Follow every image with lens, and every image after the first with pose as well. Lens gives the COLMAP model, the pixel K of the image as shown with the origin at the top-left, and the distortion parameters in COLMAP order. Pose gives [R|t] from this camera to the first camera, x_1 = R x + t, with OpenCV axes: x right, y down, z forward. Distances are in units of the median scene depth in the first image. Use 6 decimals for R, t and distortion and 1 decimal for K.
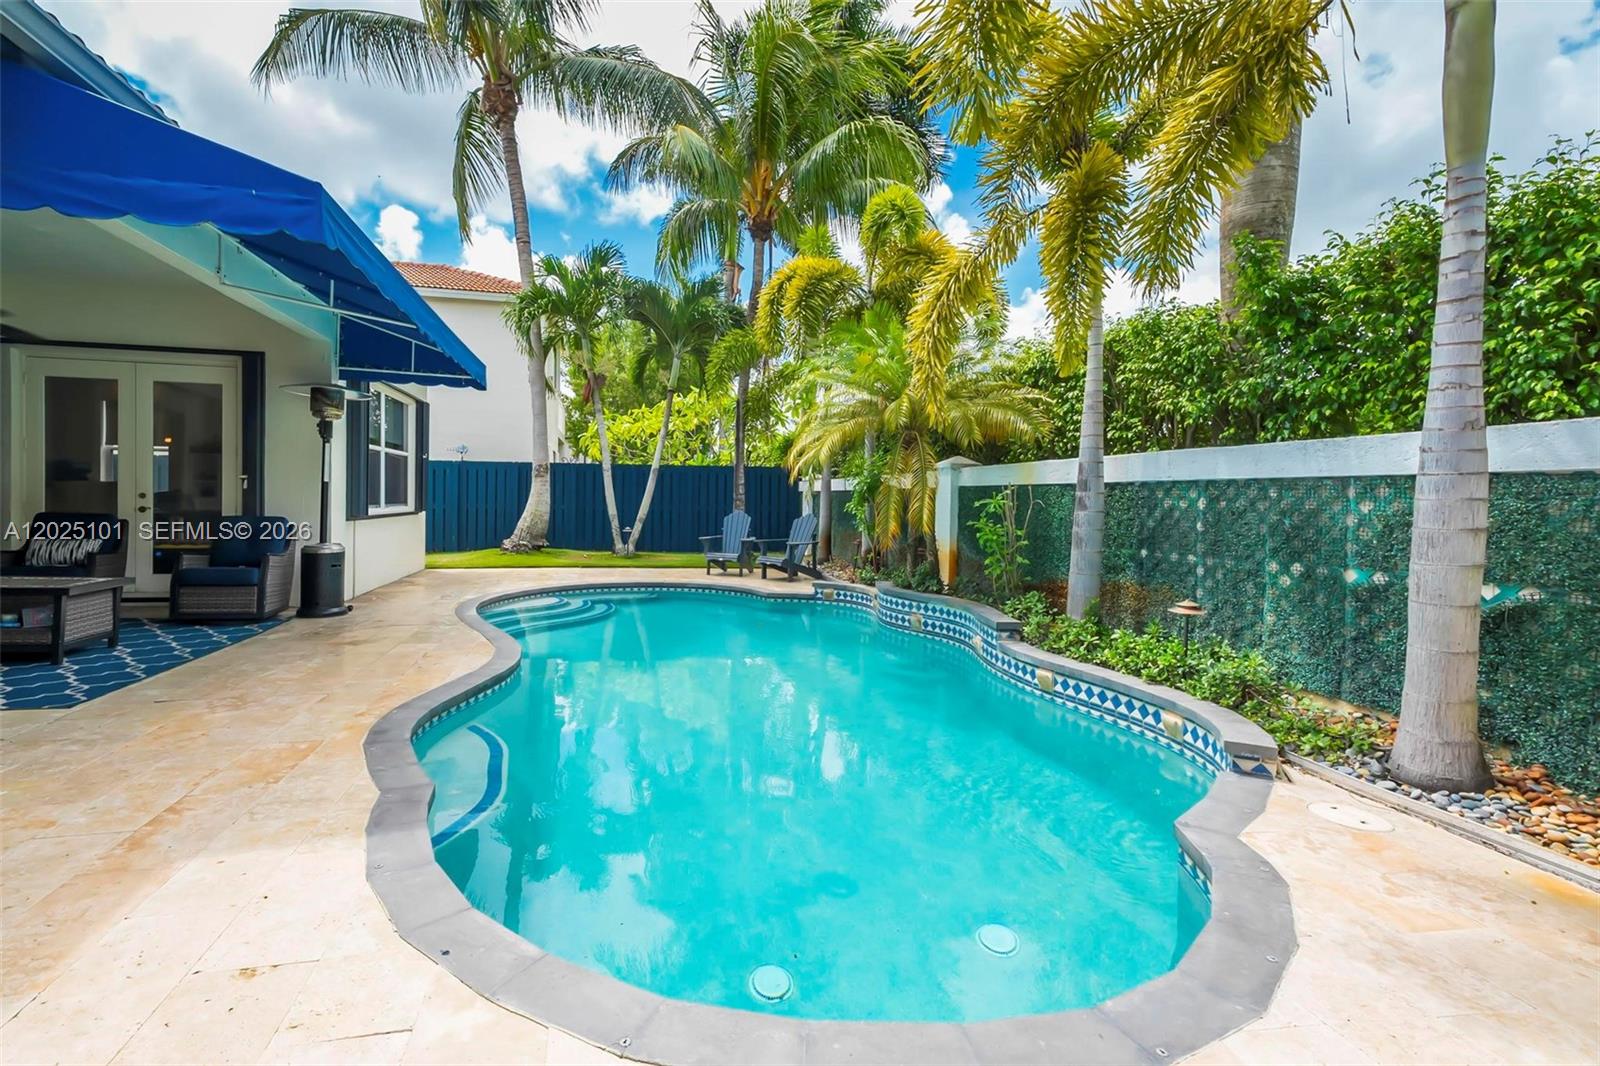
lens RADIAL K [[728.9, 0, 738.2], [0, 728.9, 512.5], [0, 0, 1]] dist [0.019088, 0.001165]
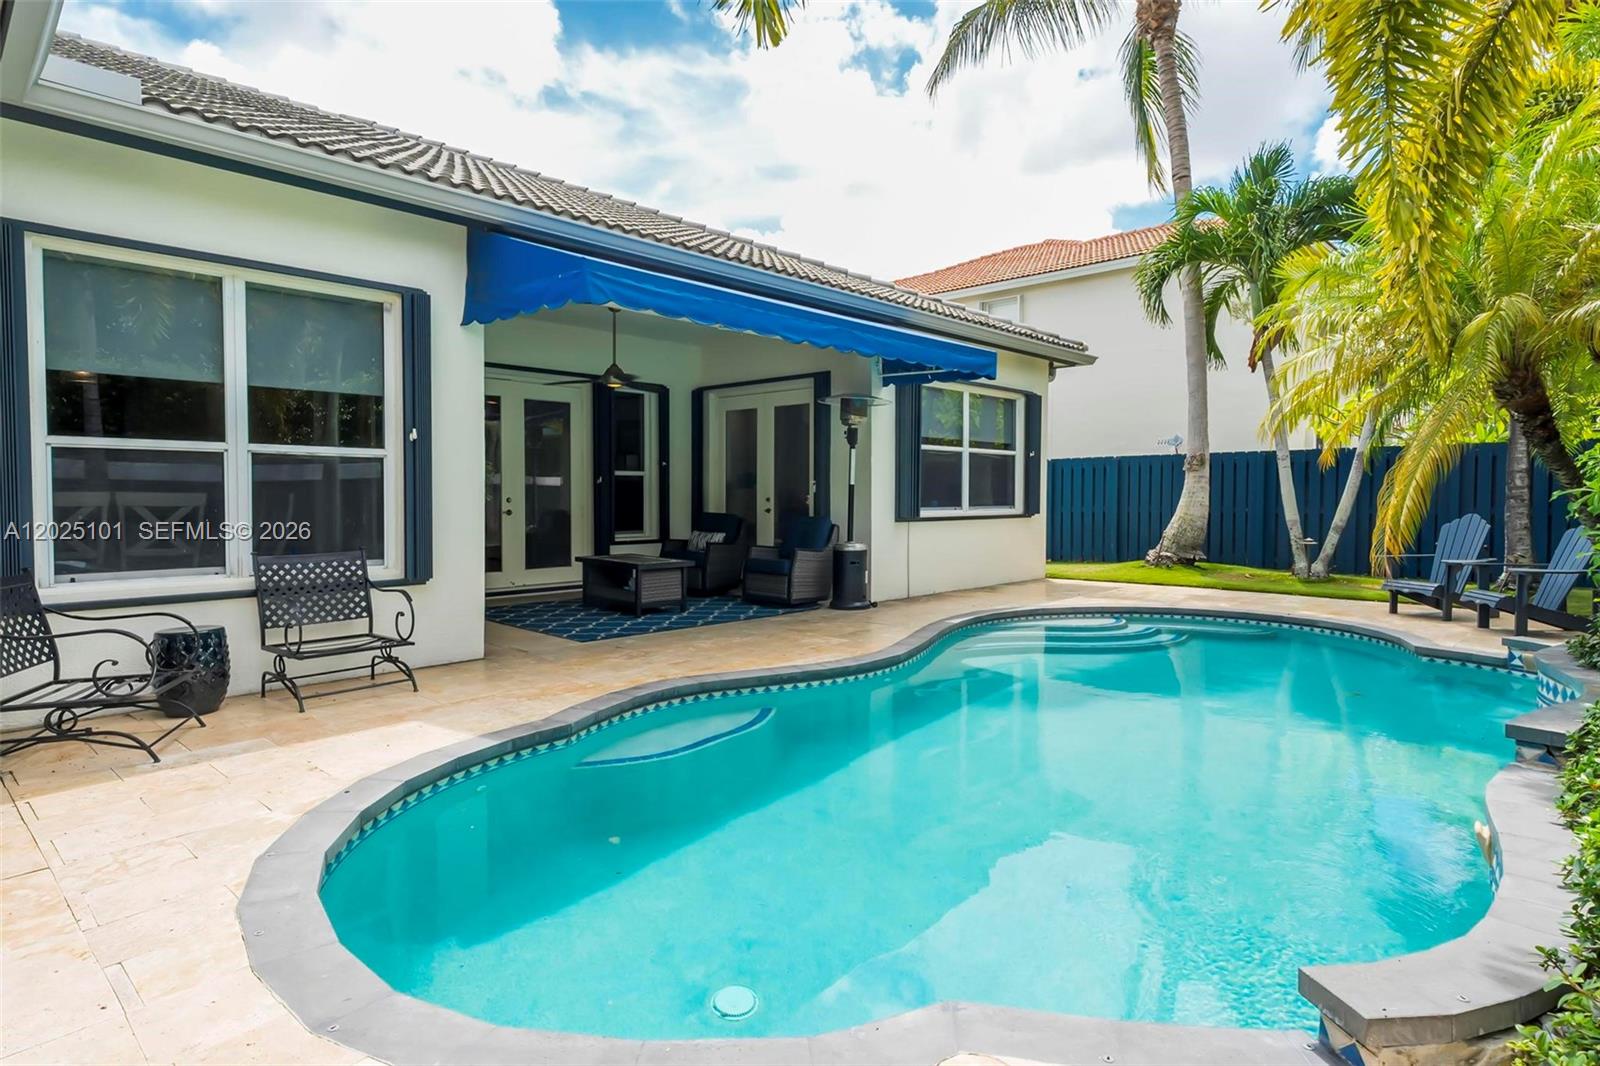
lens RADIAL K [[870.9, 0, 795.7], [0, 870.9, 524.6], [0, 0, 1]] dist [0.004086, 0.000776]
pose [[0.590929, 0.012810, -0.806622, 0.366930], [-0.008542, 0.999917, 0.009623, 0.004608], [0.806678, 0.001204, 0.590989, 0.155548]]
